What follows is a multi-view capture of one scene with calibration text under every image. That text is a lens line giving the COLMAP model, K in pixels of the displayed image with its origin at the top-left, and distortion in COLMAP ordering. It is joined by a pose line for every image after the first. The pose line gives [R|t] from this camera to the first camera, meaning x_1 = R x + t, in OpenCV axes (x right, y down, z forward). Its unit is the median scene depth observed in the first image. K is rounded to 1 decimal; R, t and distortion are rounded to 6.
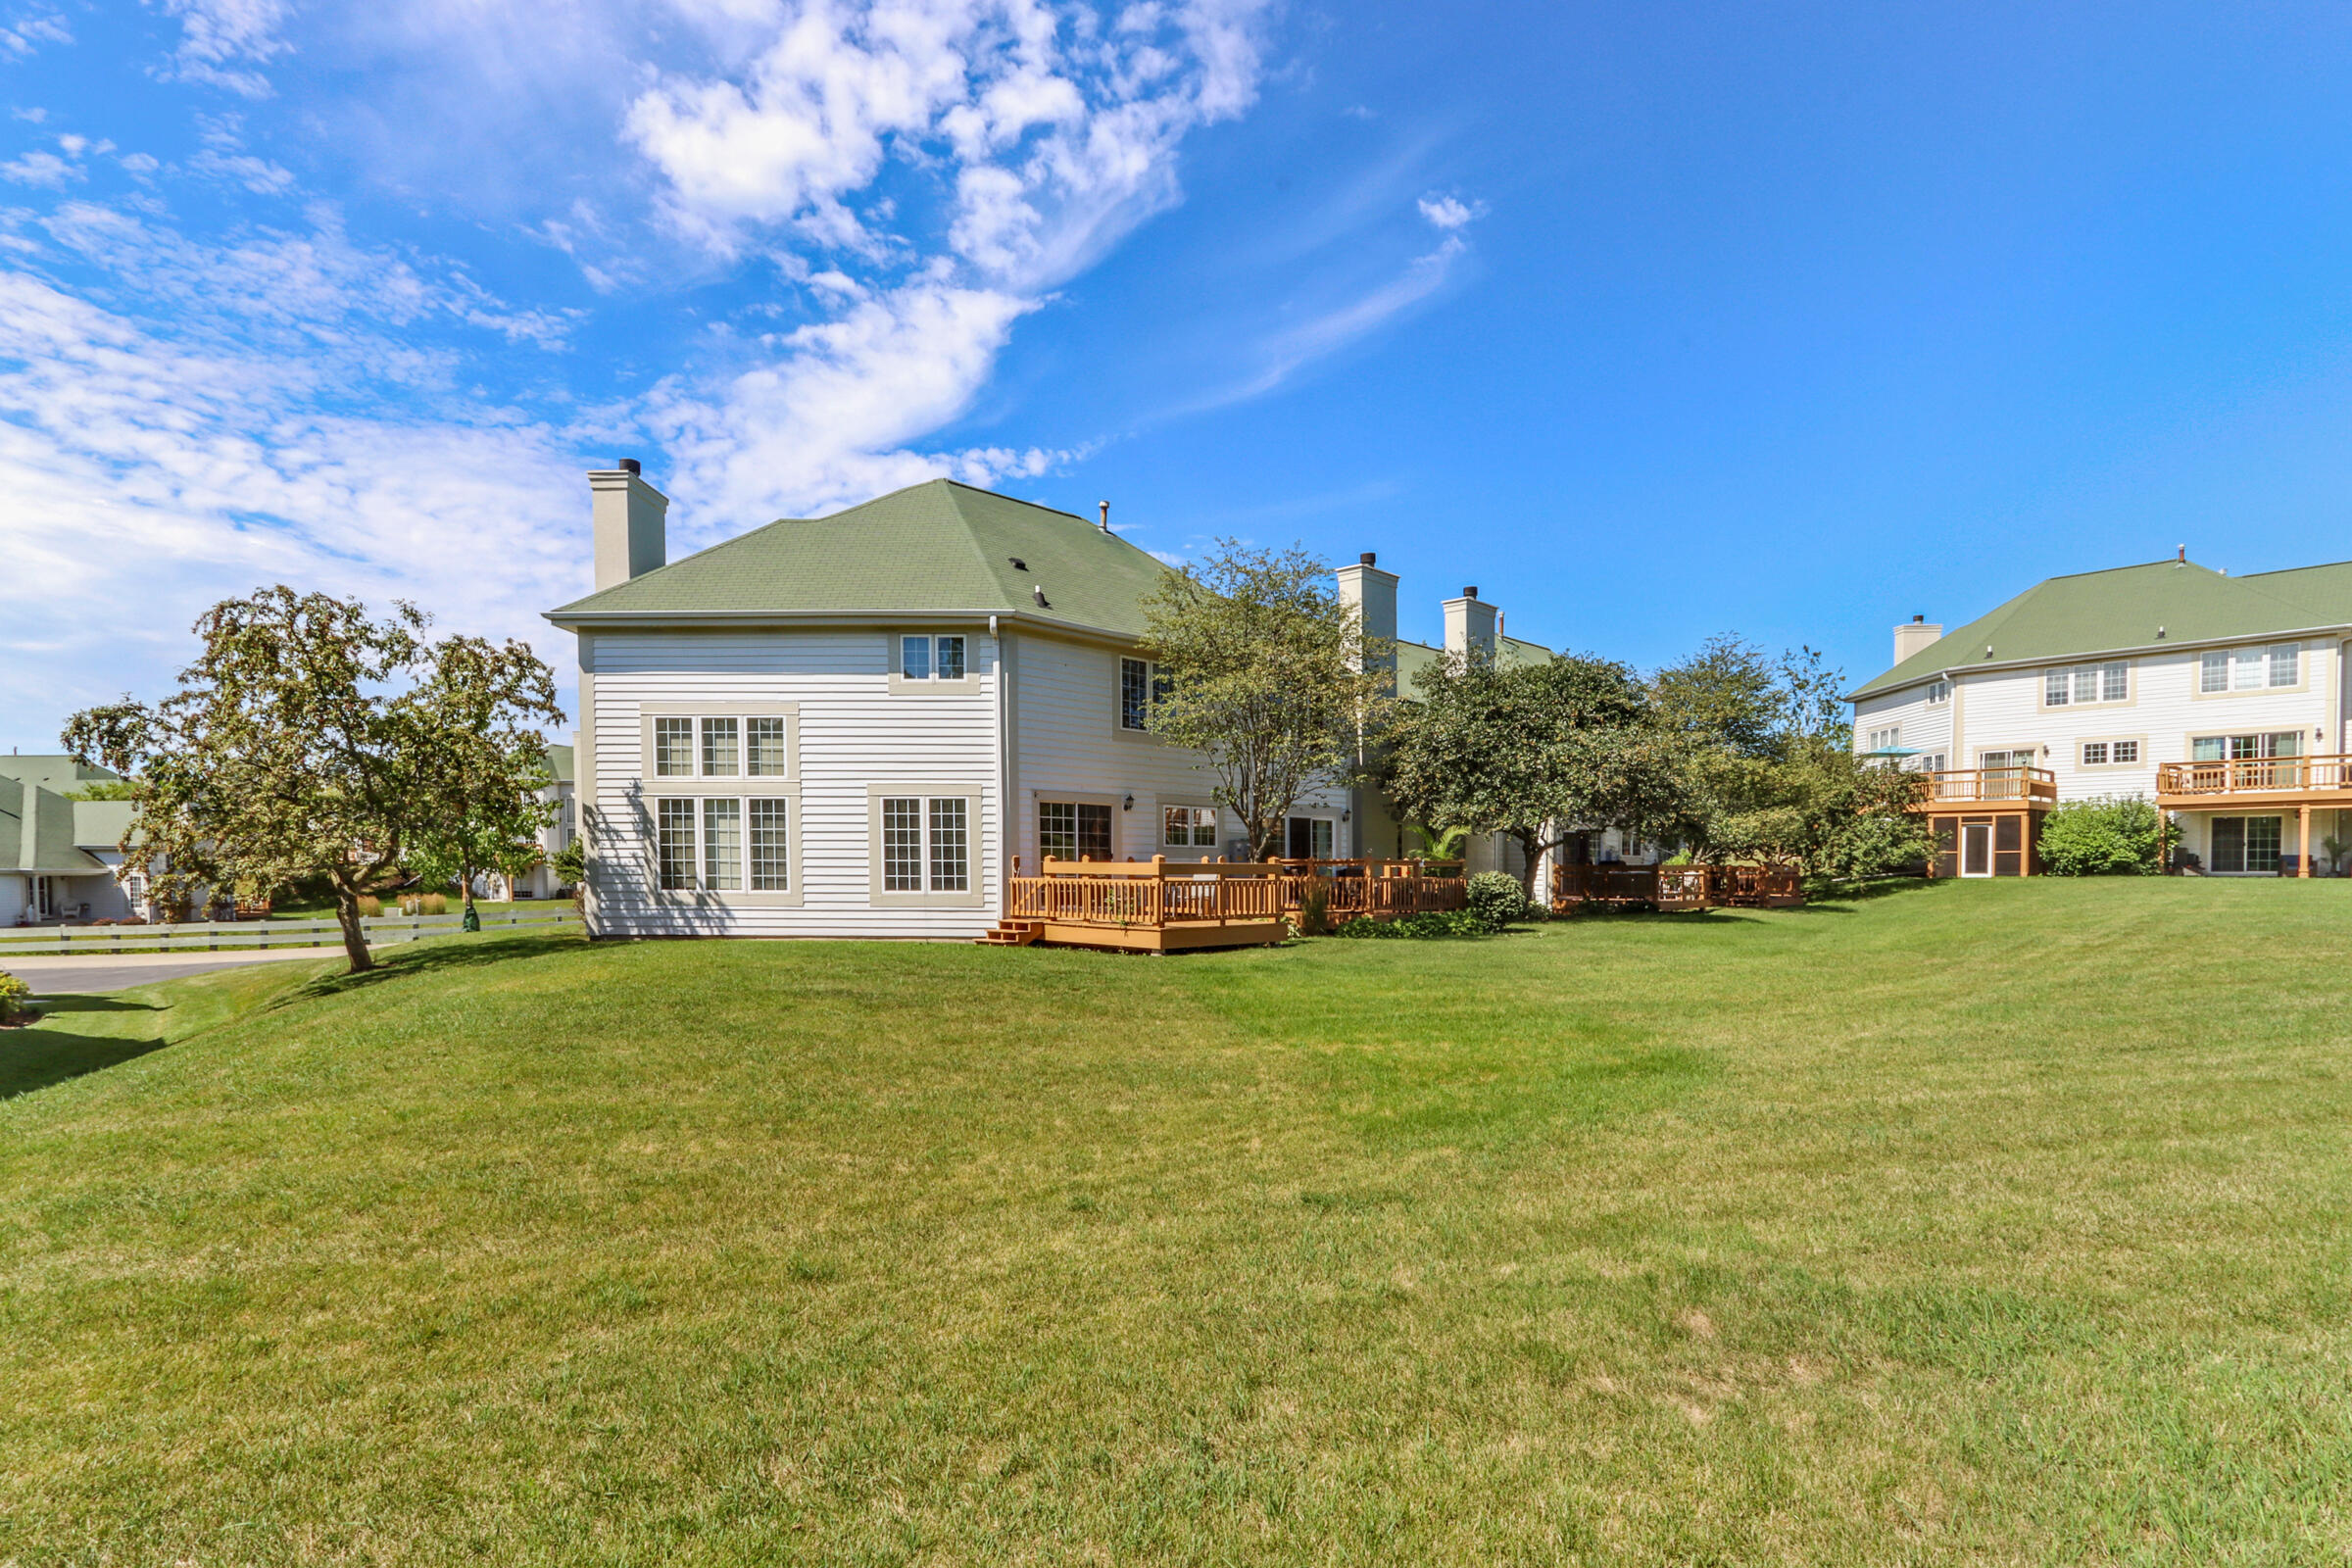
lens RADIAL K [[1104.1, 0, 1174.9], [0, 1104.1, 788.9], [0, 0, 1]] dist [0.002573, 0.002687]
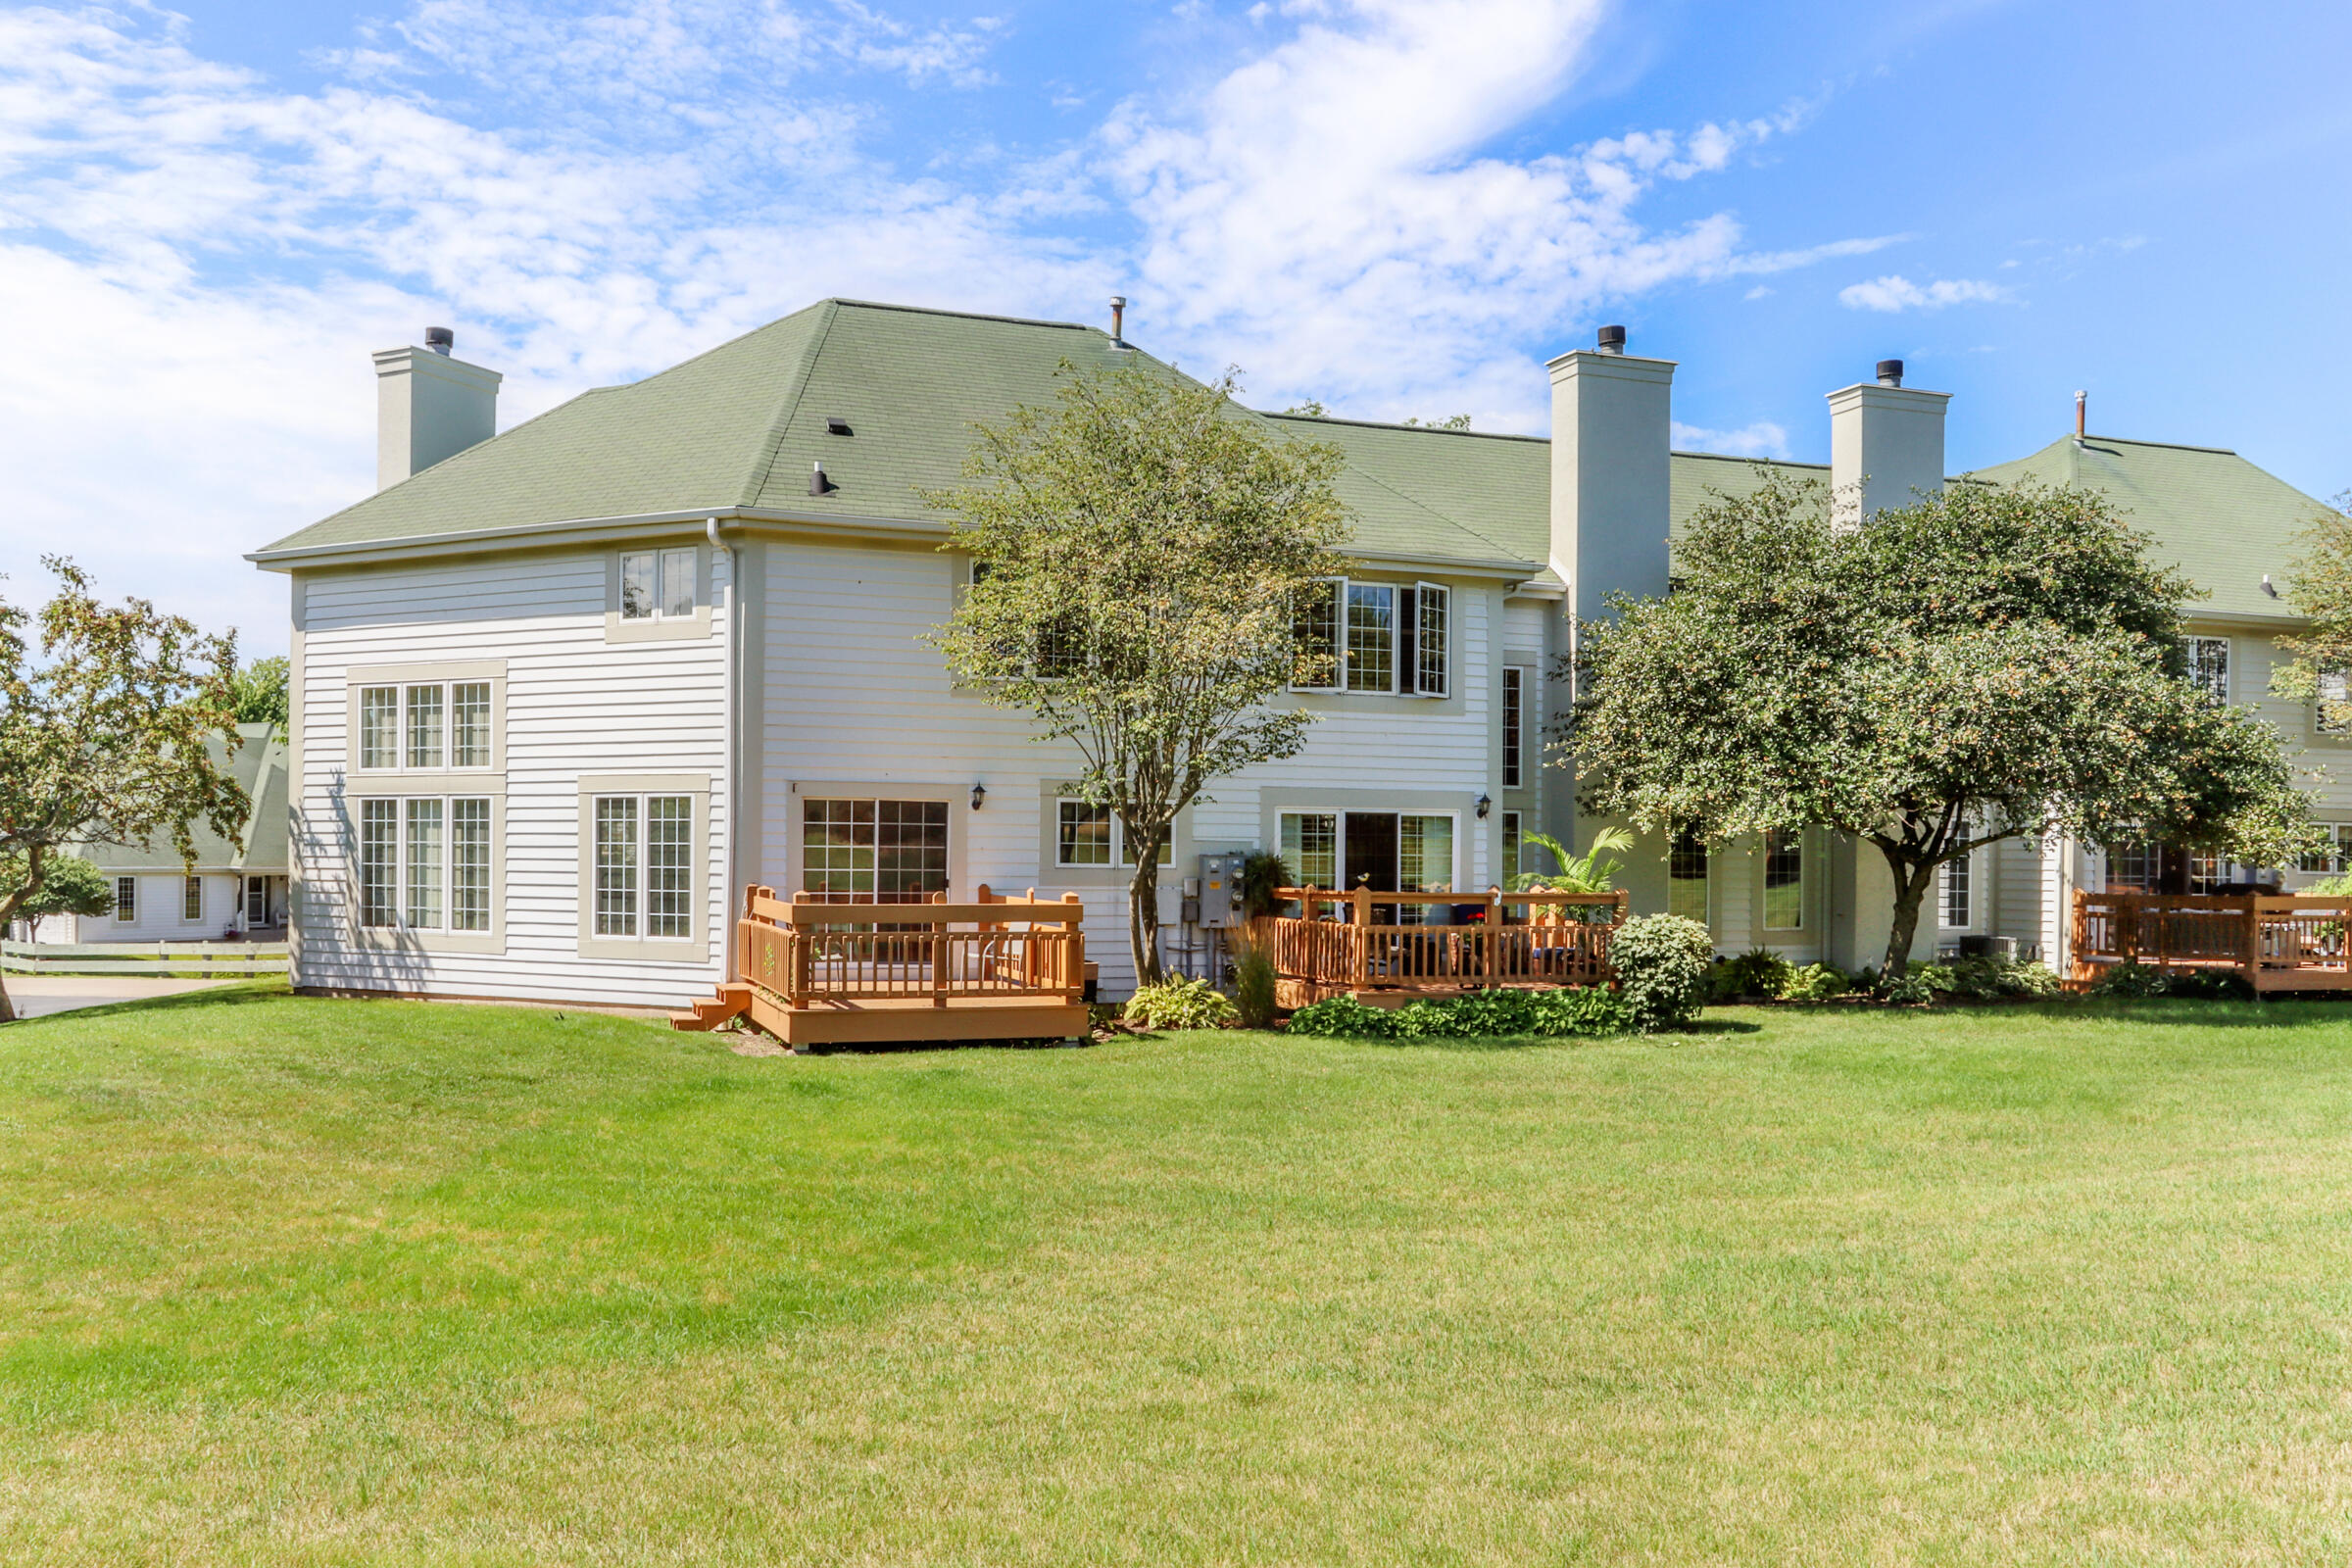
lens RADIAL K [[1879.5, 0, 1177.2], [0, 1879.5, 785.7], [0, 0, 1]] dist [0.013621, 0.000132]
pose [[0.914218, -0.011477, -0.405060, 0.518841], [0.023483, 0.999419, 0.024683, -0.018395], [0.404541, -0.032078, 0.913957, 0.091165]]
